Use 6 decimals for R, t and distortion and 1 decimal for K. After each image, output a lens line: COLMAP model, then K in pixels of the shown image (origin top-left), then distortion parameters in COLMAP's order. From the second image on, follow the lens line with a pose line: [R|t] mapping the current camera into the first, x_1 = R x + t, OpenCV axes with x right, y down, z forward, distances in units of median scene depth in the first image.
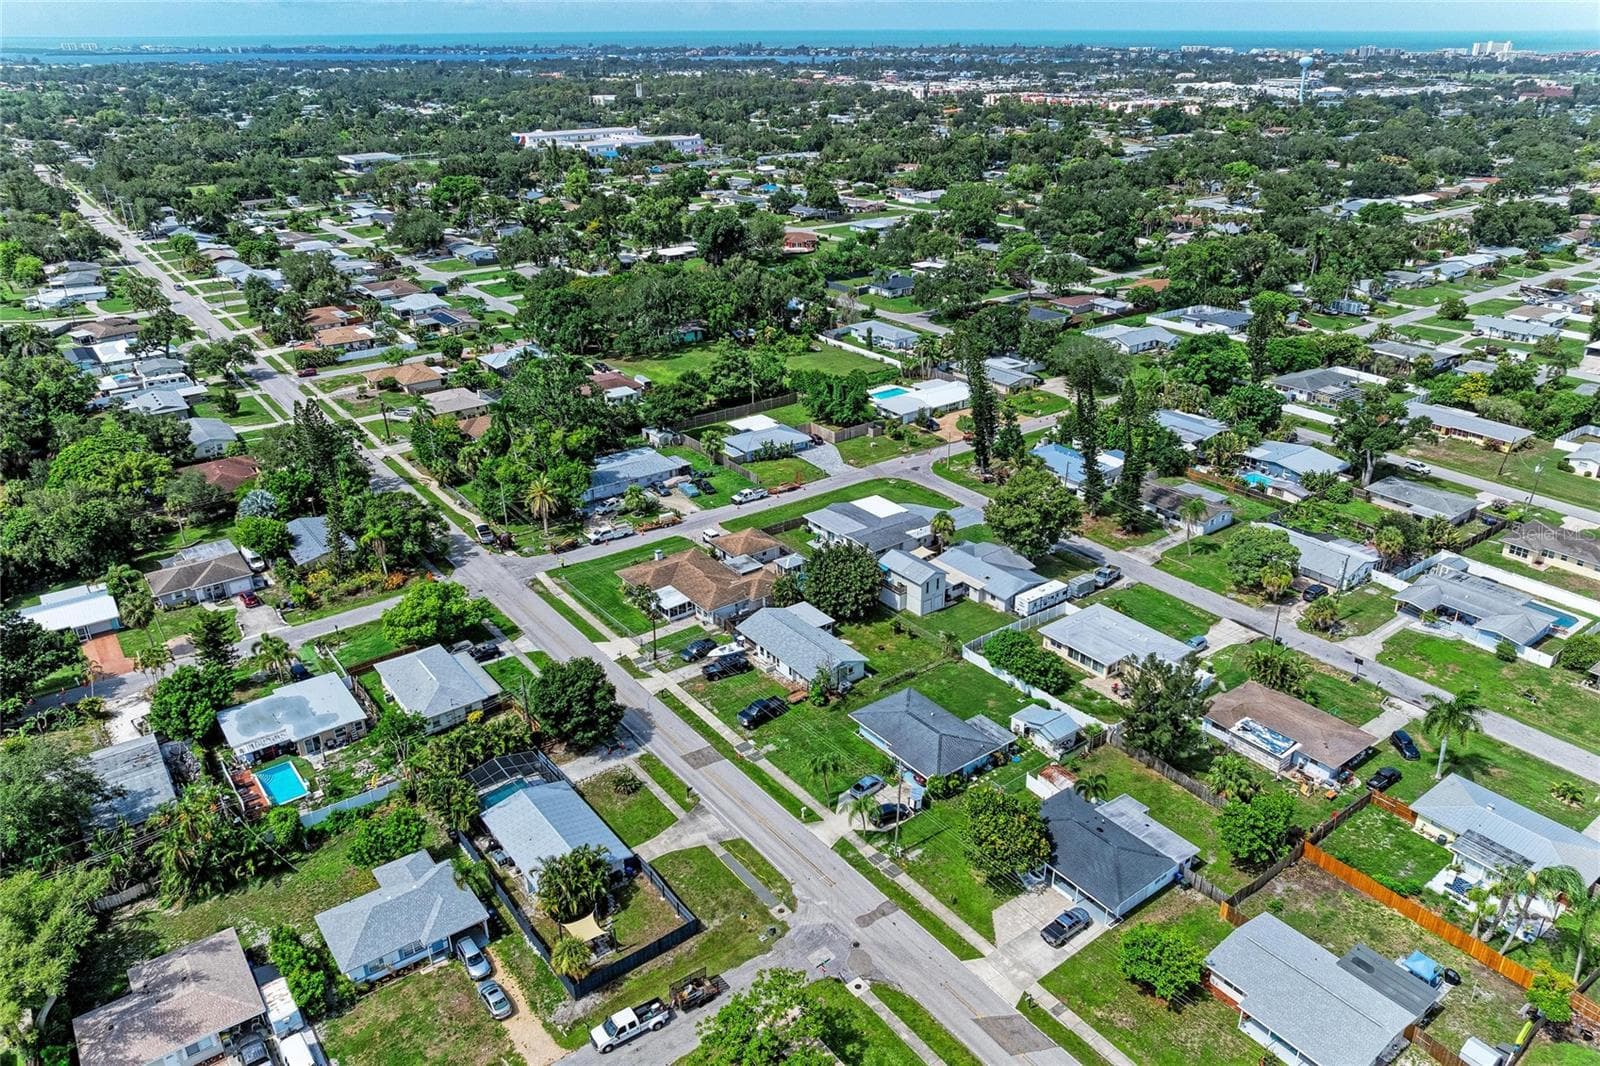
lens RADIAL K [[1121.3, 0, 812.8], [0, 1121.3, 534.6], [0, 0, 1]] dist [-0.013046, -0.004785]
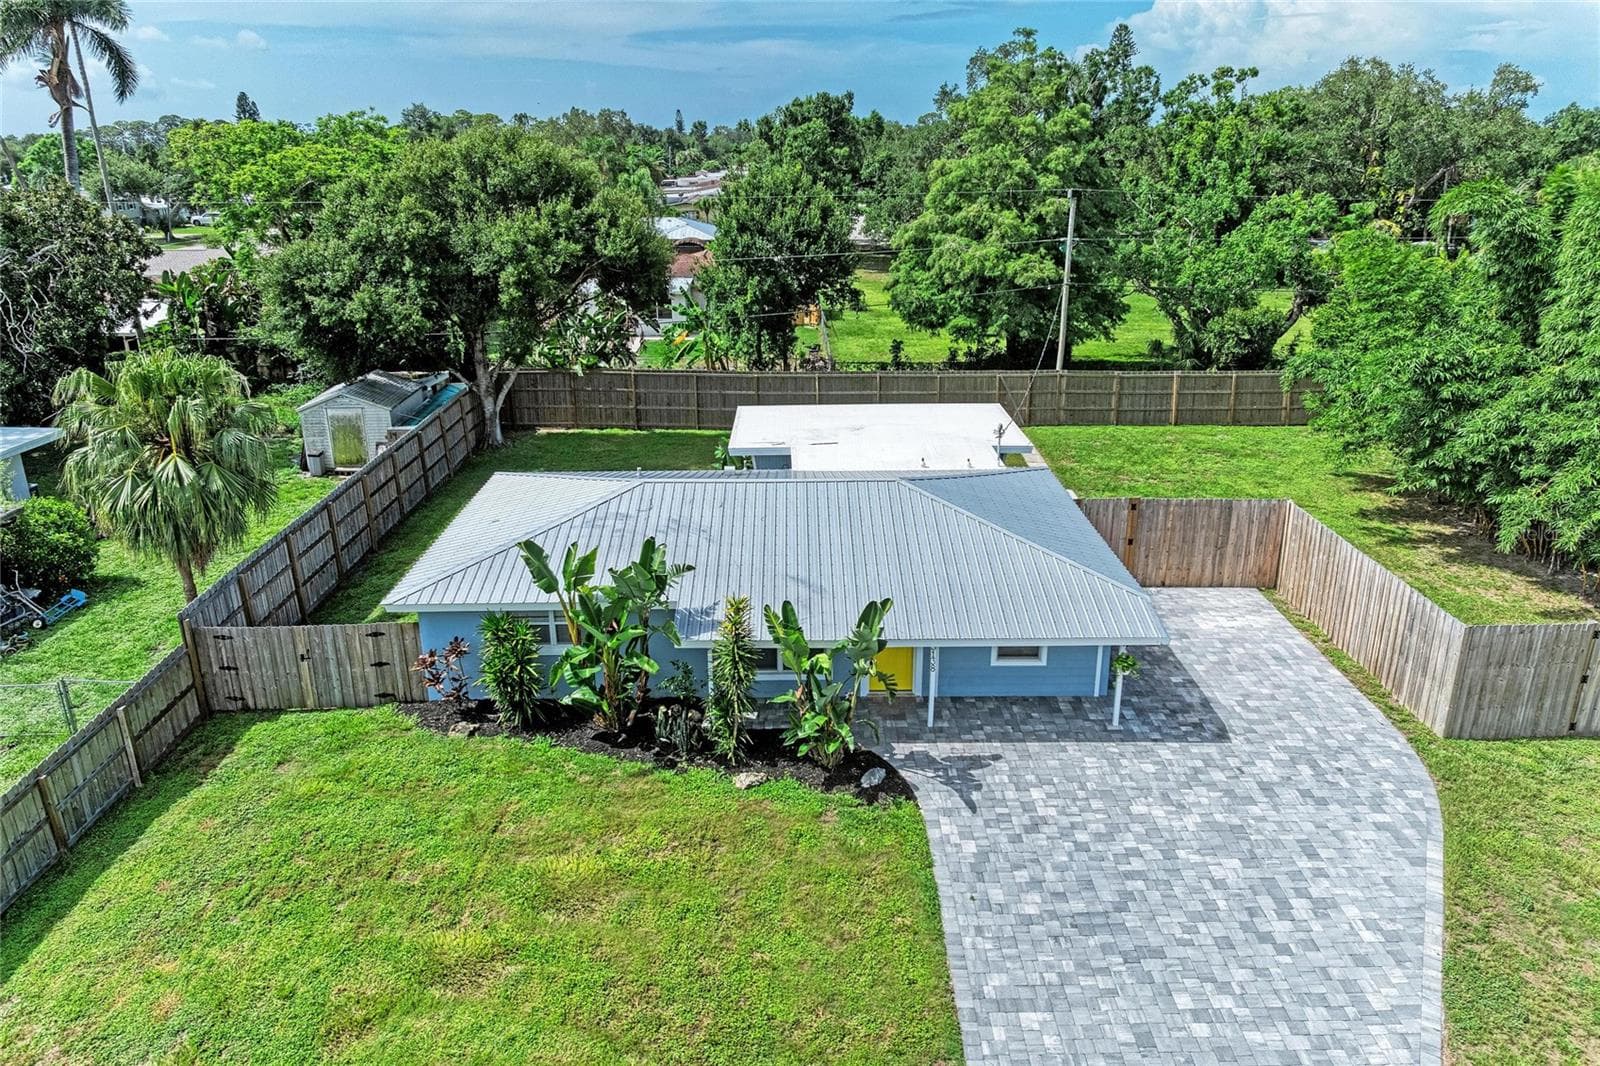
lens RADIAL K [[1121.3, 0, 803.4], [0, 1121.3, 535.0], [0, 0, 1]] dist [-0.013046, -0.004785]
pose [[0.805457, 0.198808, -0.558314, 0.024207], [-0.245166, 0.969444, -0.008485, -0.080932], [0.539567, 0.143714, 0.829586, 0.854888]]
